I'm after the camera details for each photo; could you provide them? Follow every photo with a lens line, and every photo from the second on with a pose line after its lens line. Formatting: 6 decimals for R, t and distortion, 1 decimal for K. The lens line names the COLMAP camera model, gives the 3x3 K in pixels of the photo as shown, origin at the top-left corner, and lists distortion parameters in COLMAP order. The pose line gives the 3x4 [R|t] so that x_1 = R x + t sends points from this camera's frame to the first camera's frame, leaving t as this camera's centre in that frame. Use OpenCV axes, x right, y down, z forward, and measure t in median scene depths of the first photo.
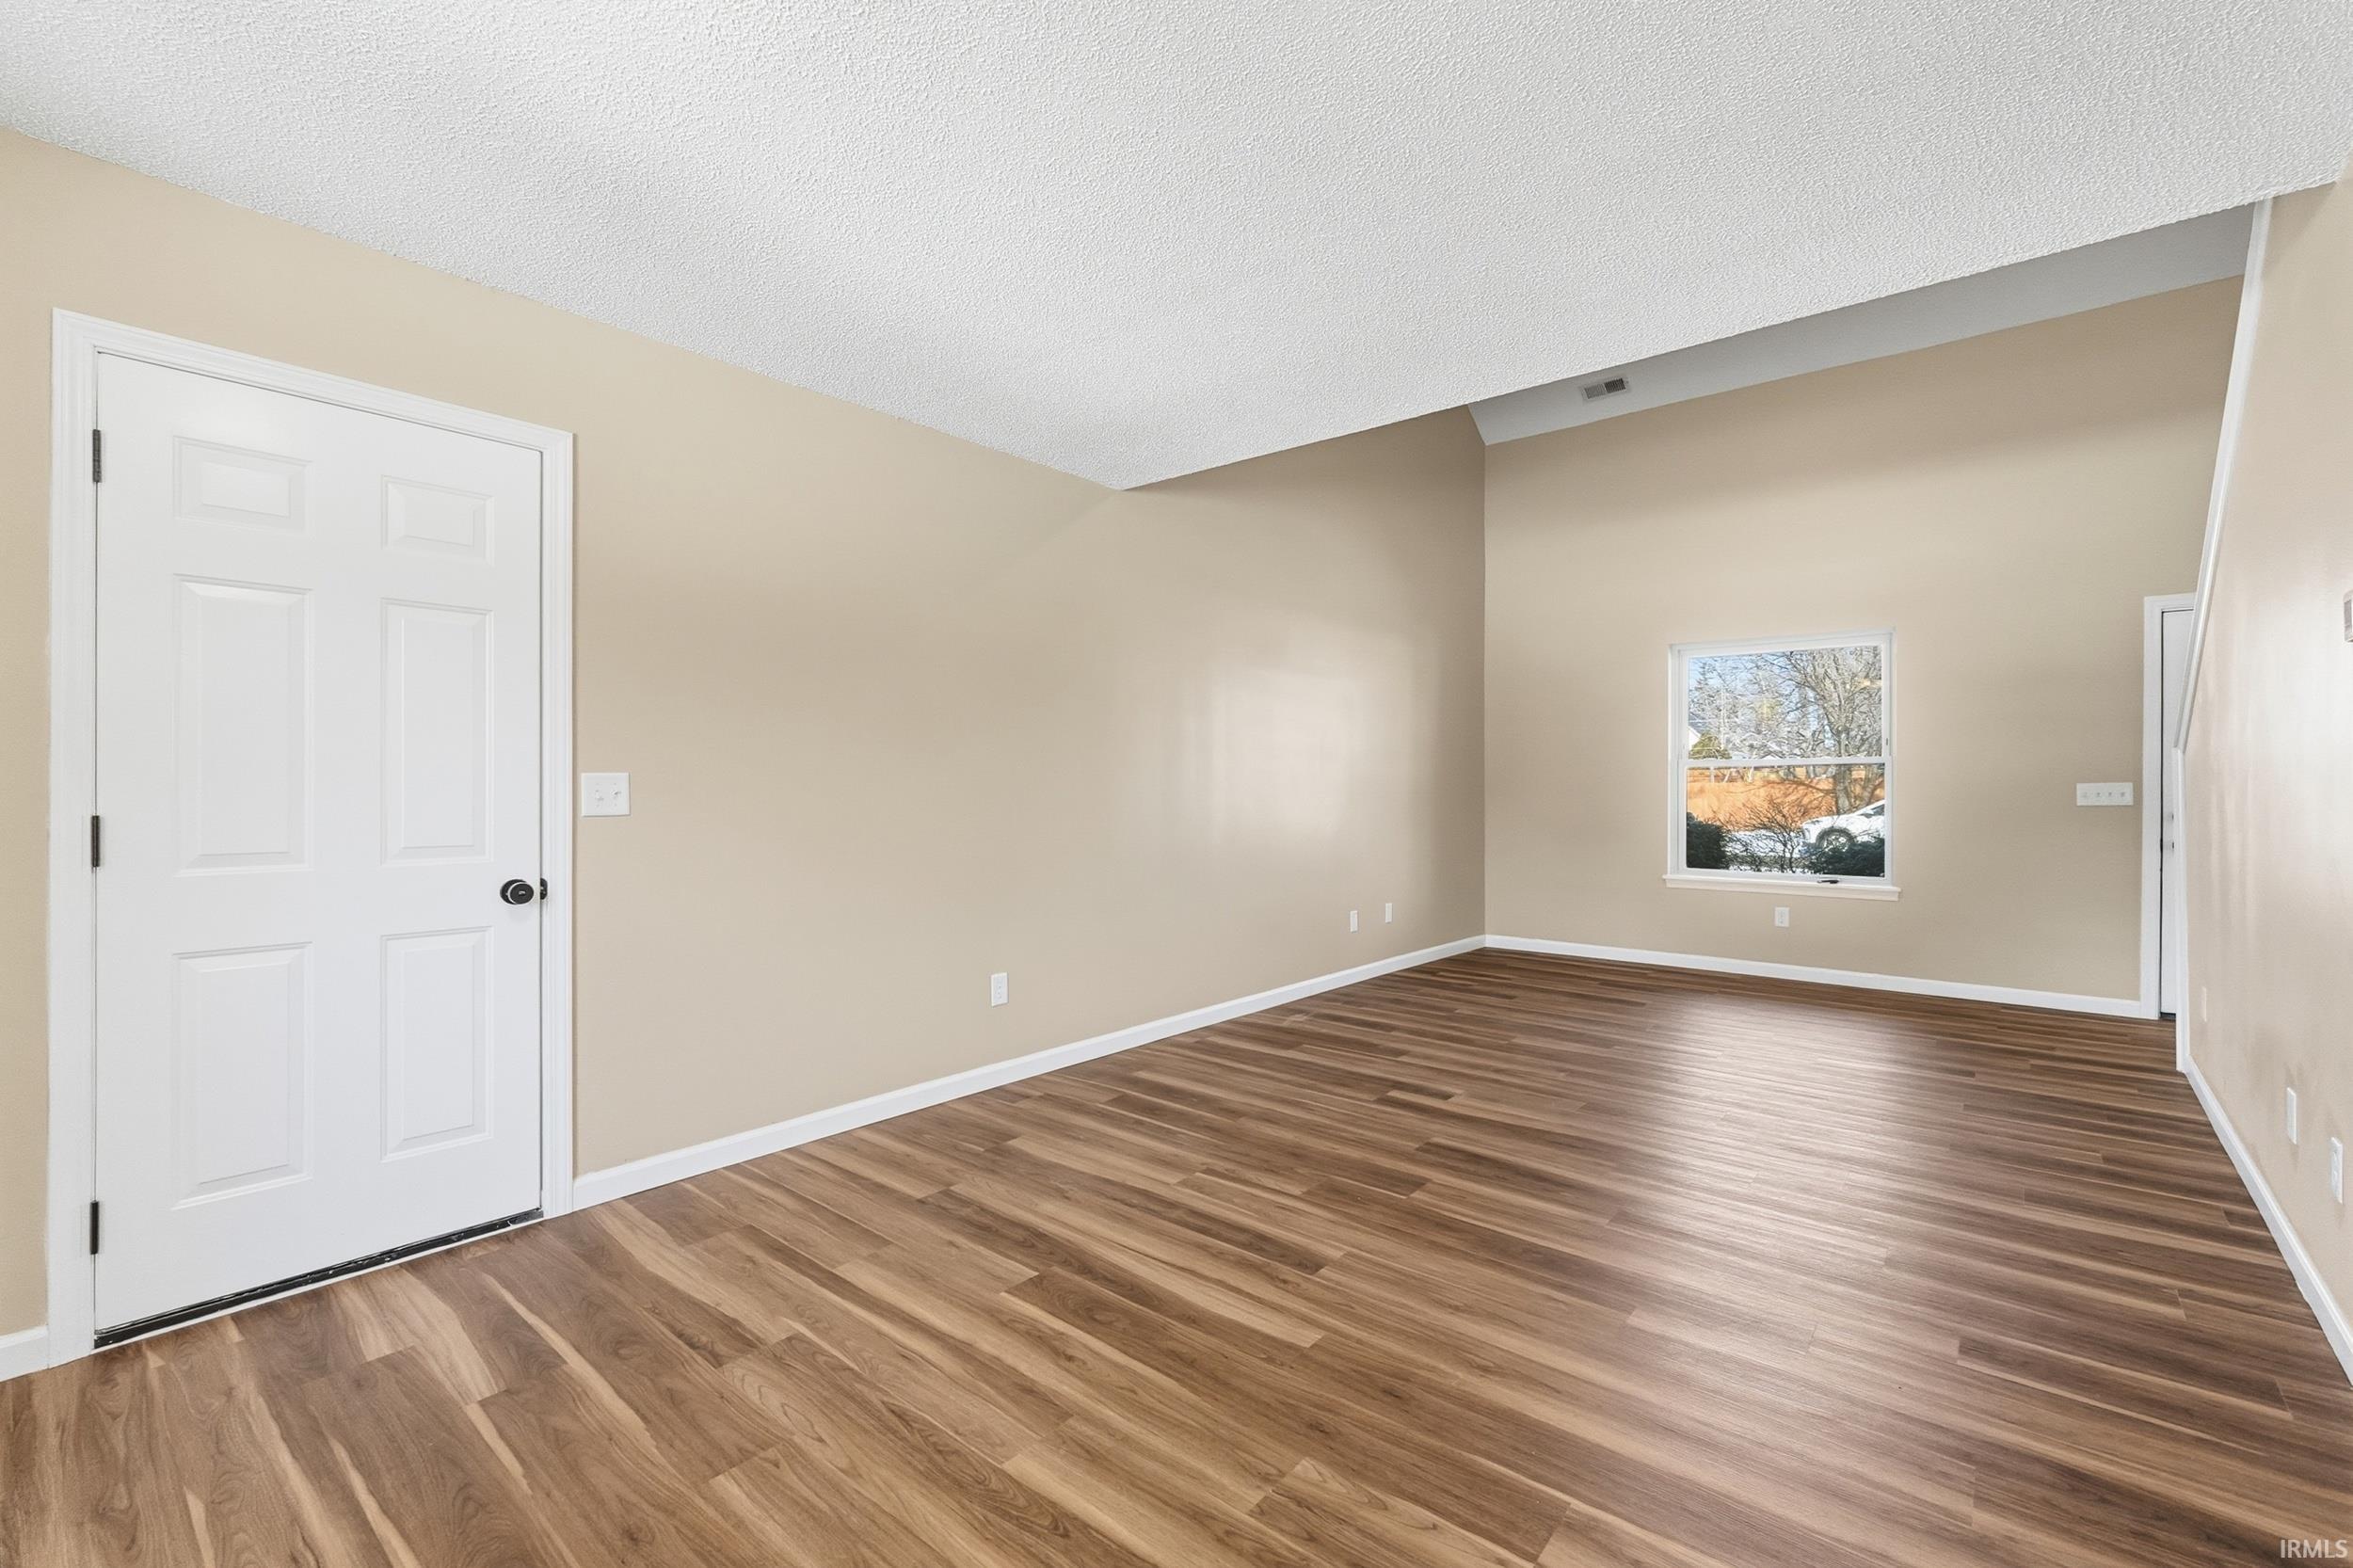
lens RADIAL K [[996.0, 0, 1159.8], [0, 996.0, 774.7], [0, 0, 1]] dist [0.009712, -0.000006]
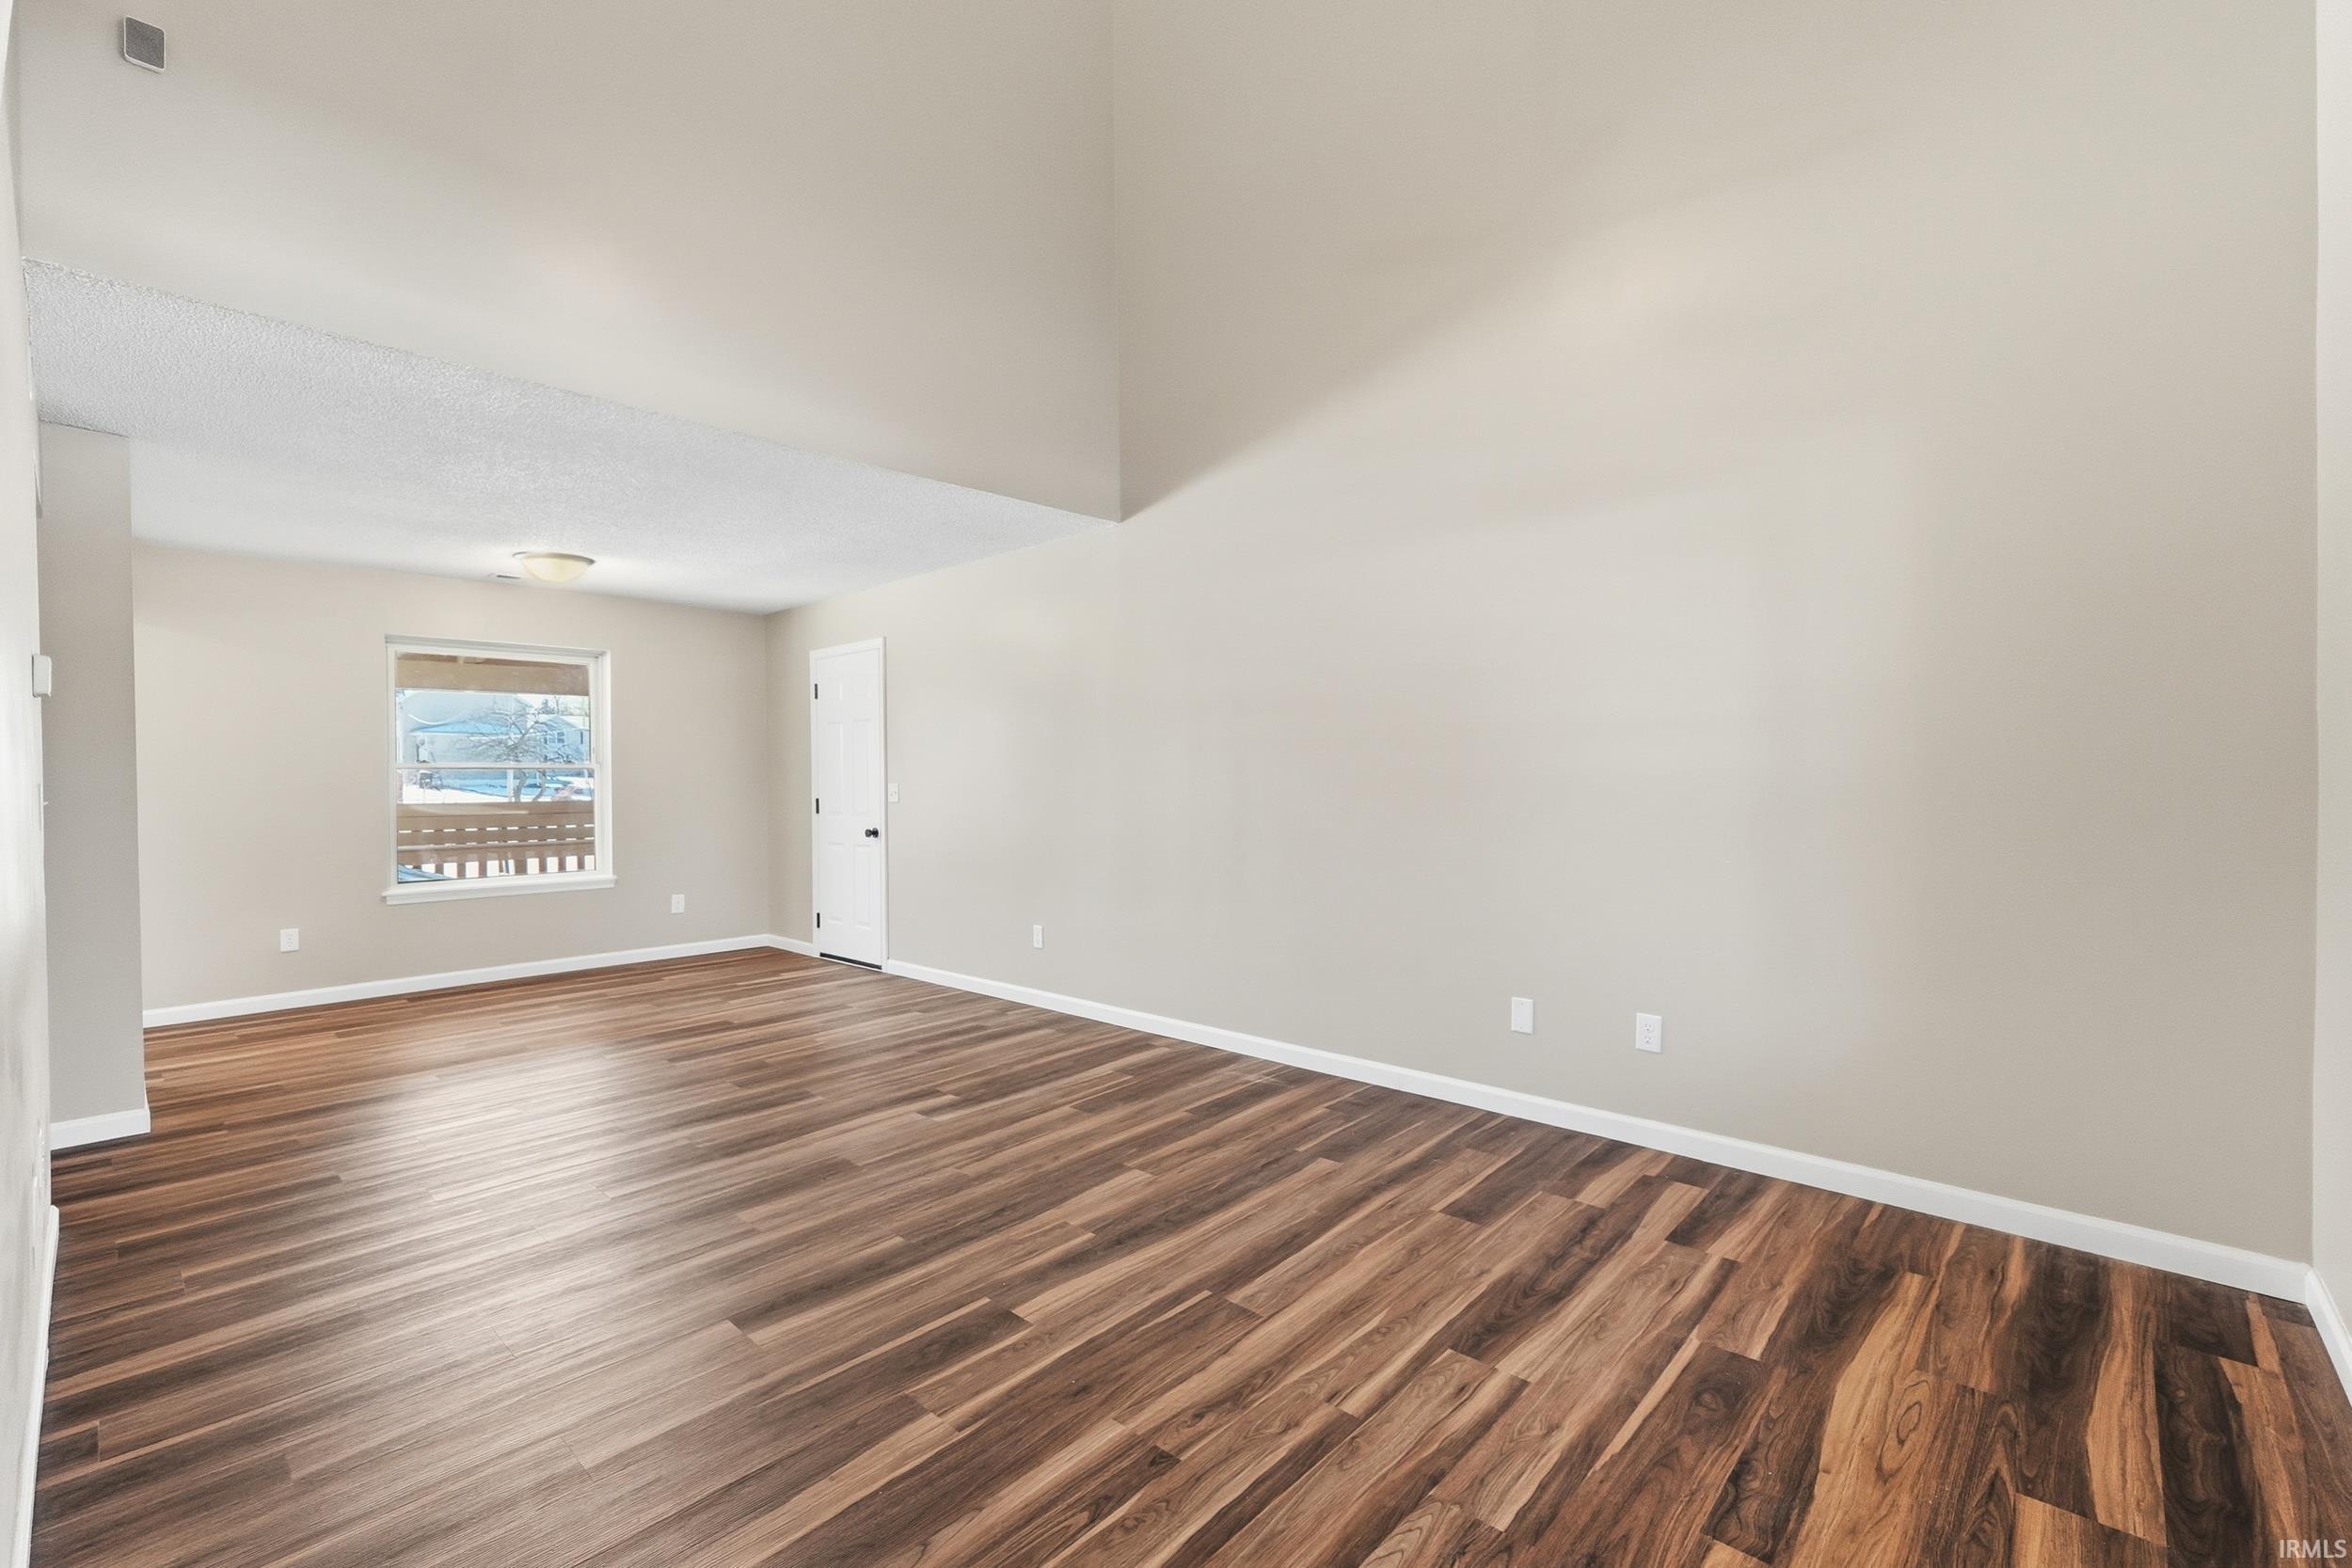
lens RADIAL K [[1006.4, 0, 1176.0], [0, 1006.4, 784.0], [0, 0, 1]] dist [0.000044, -0.000144]
pose [[-0.037901, -0.000824, -0.999281, 1.196489], [0.018242, 0.999832, -0.001516, 0.012453], [0.999115, -0.018287, -0.037879, 1.234359]]
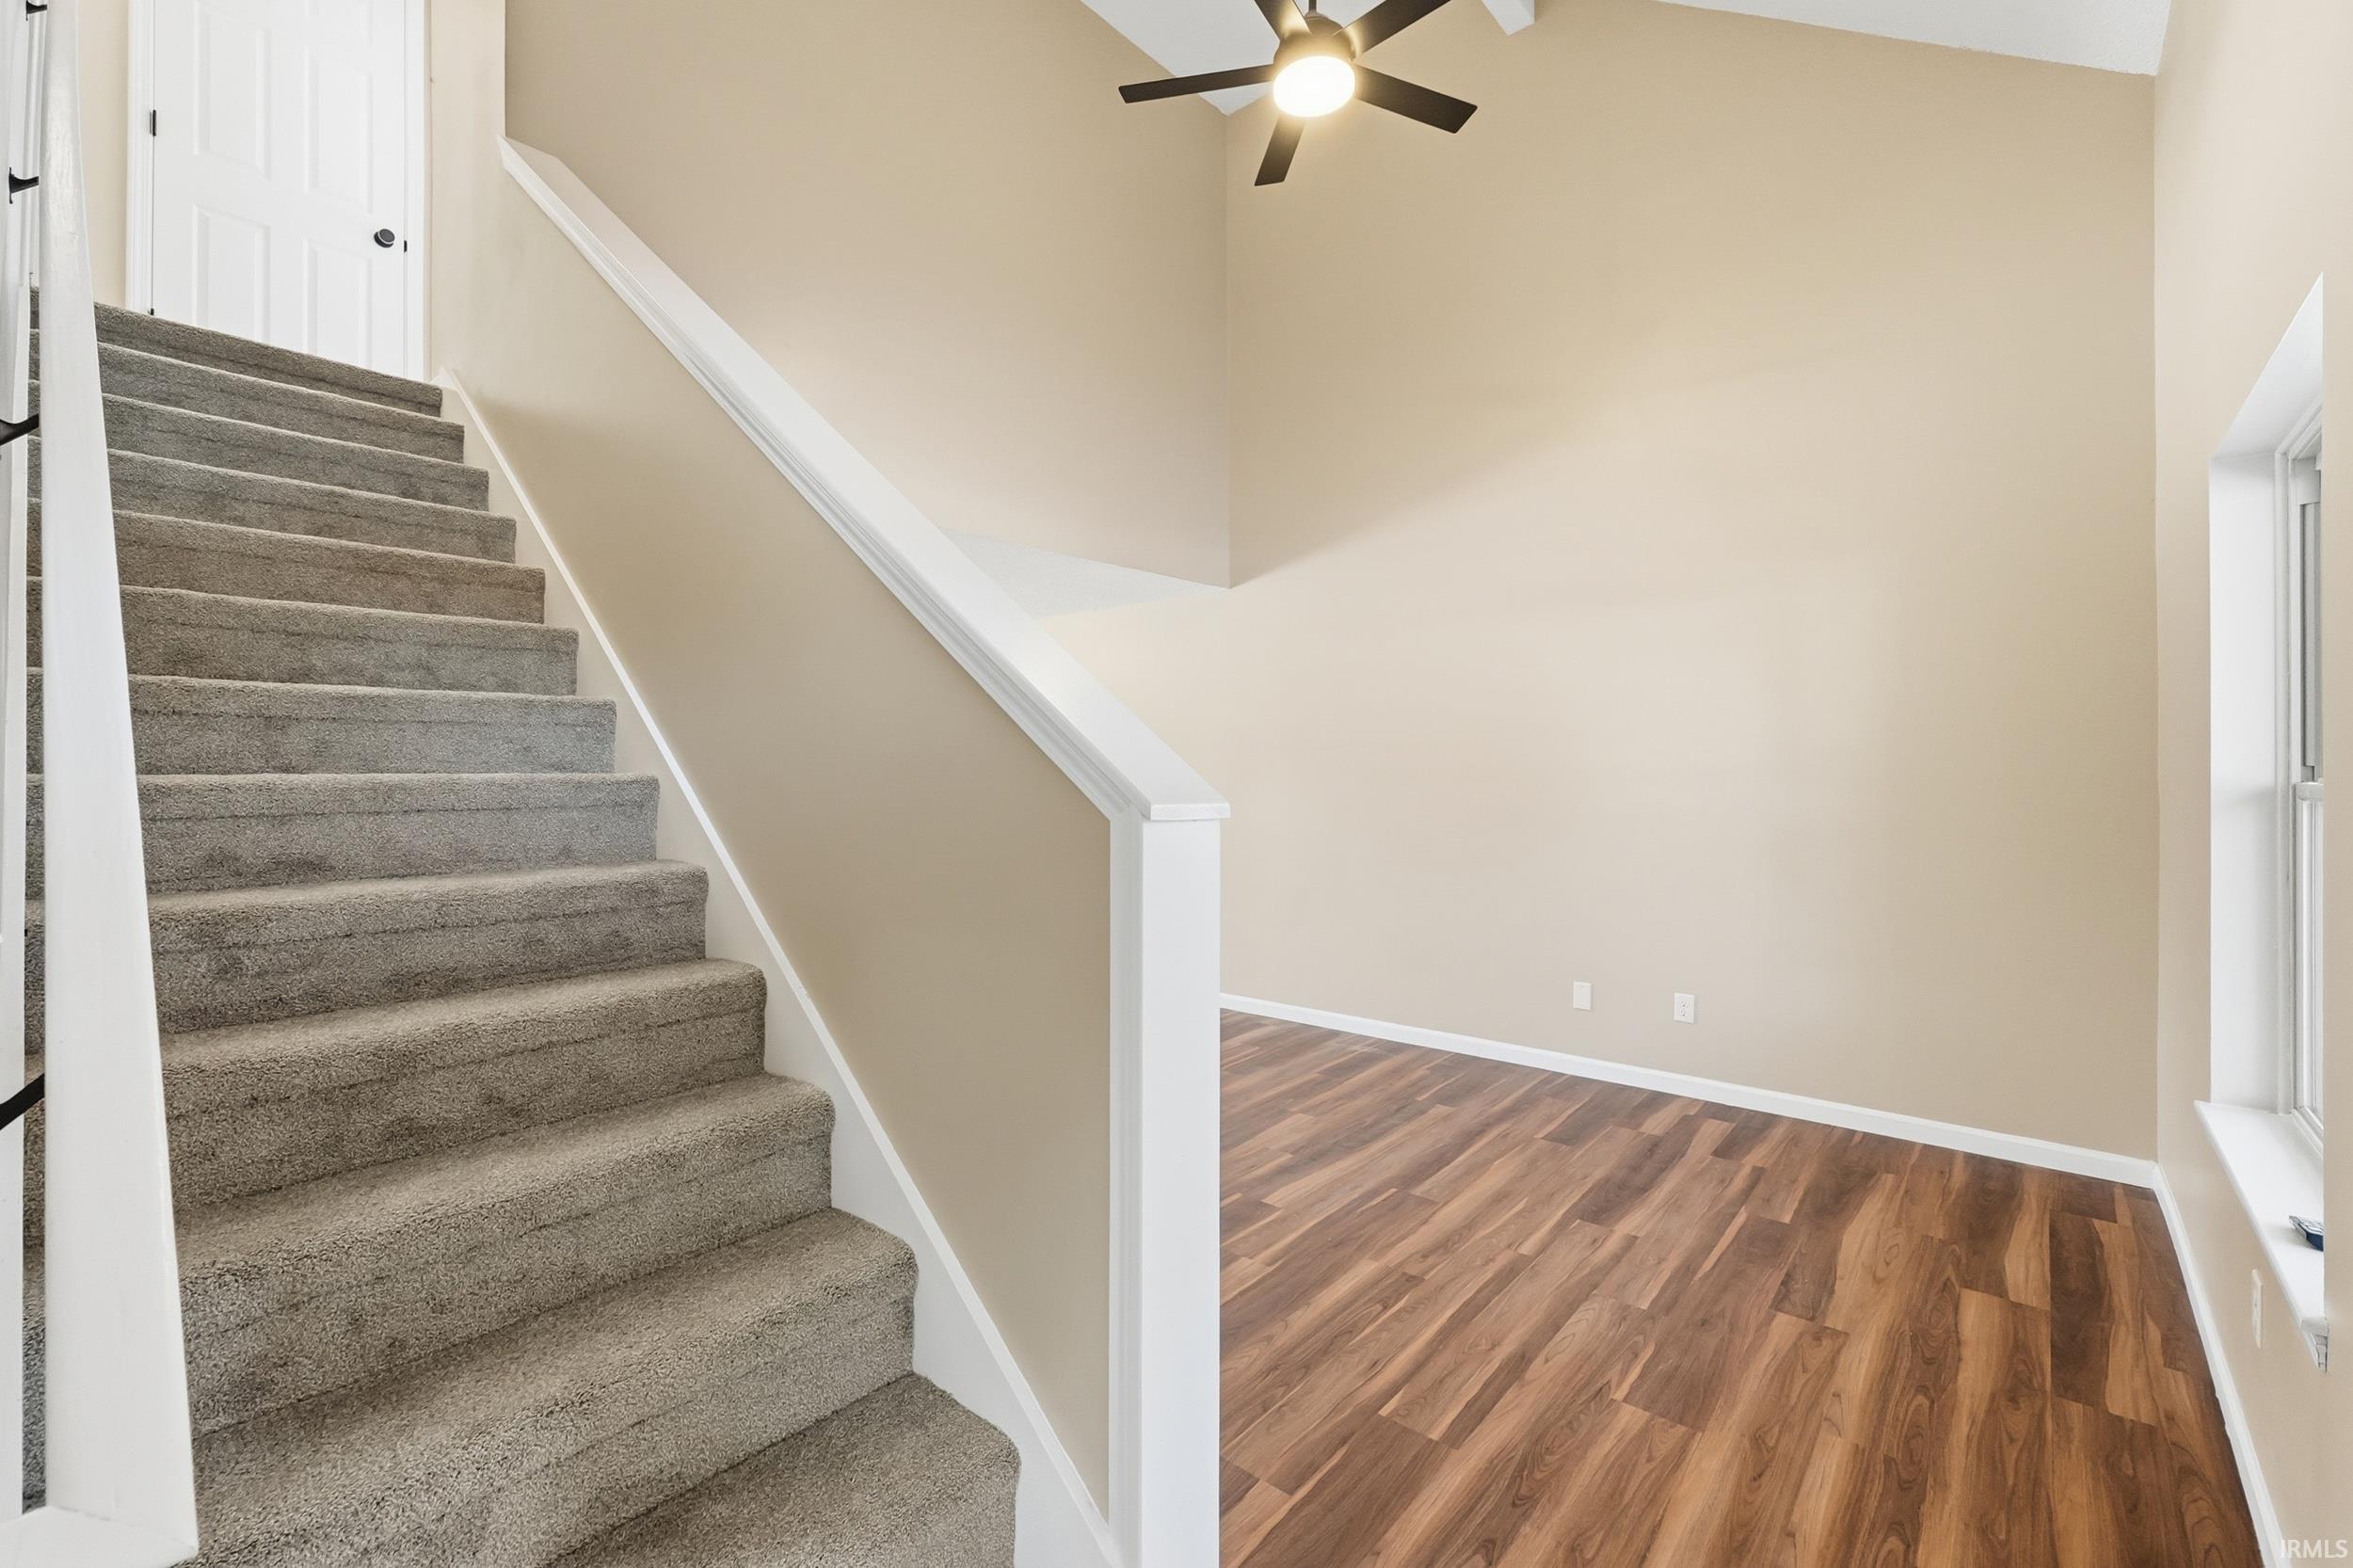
lens RADIAL K [[1006.9, 0, 1176.5], [0, 1006.9, 784.0], [0, 0, 1]] dist [0.000044, -0.000144]
pose [[0.000713, 0.001042, -0.999999, 1.429108], [0.010169, 0.999948, 0.001049, -0.023421], [0.999948, -0.010169, 0.000703, 1.047172]]
